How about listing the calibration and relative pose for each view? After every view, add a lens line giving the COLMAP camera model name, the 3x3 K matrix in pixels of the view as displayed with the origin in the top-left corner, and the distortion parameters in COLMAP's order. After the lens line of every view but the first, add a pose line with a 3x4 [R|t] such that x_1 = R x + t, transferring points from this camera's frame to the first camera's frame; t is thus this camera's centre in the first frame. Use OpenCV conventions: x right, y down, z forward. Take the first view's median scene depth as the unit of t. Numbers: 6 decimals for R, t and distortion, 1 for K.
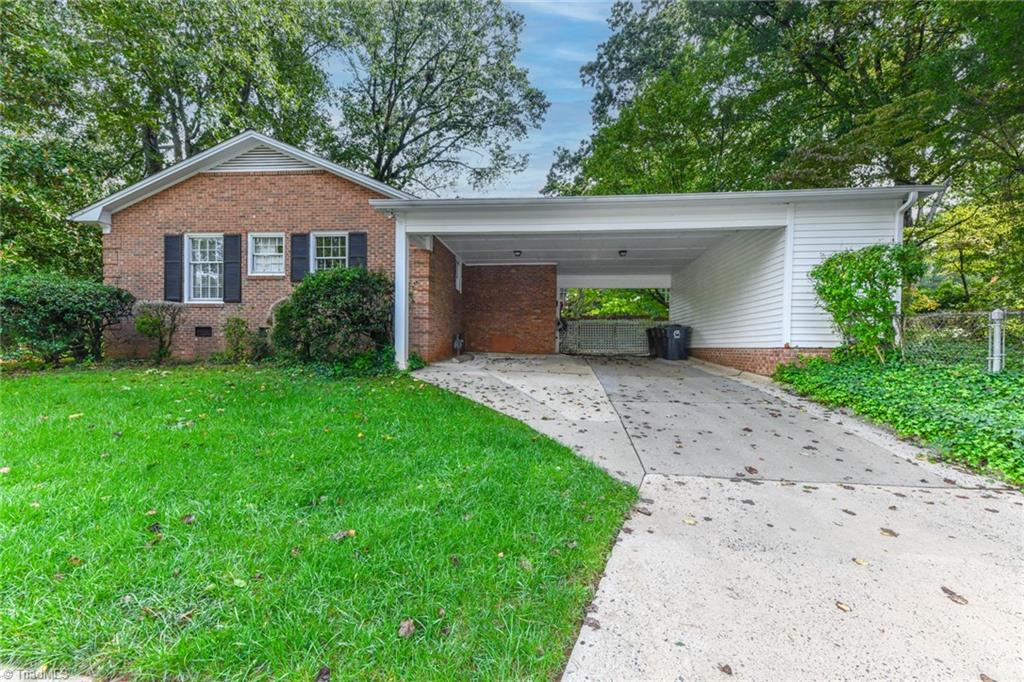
lens RADIAL K [[411.9, 0, 511.9], [0, 411.9, 340.6], [0, 0, 1]] dist [0.015442, -0.001959]
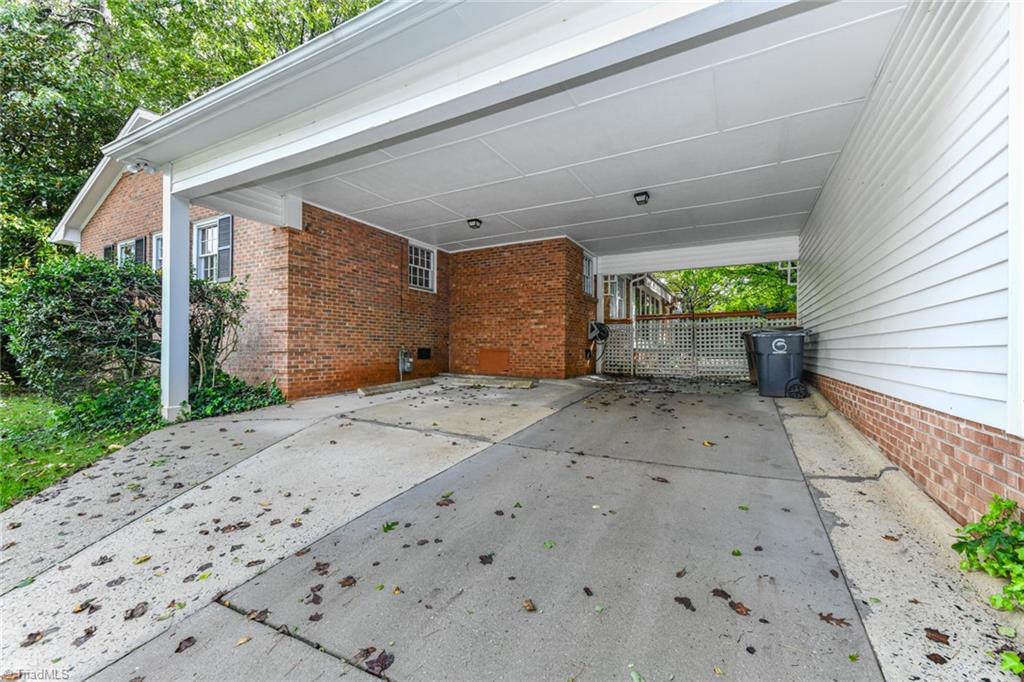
lens RADIAL K [[411.9, 0, 512.7], [0, 411.9, 341.1], [0, 0, 1]] dist [0.015442, -0.001959]
pose [[0.921030, -0.014800, -0.389210, 0.278249], [0.012240, 0.999884, -0.009057, -0.019901], [0.389299, 0.003578, 0.921105, 0.386529]]
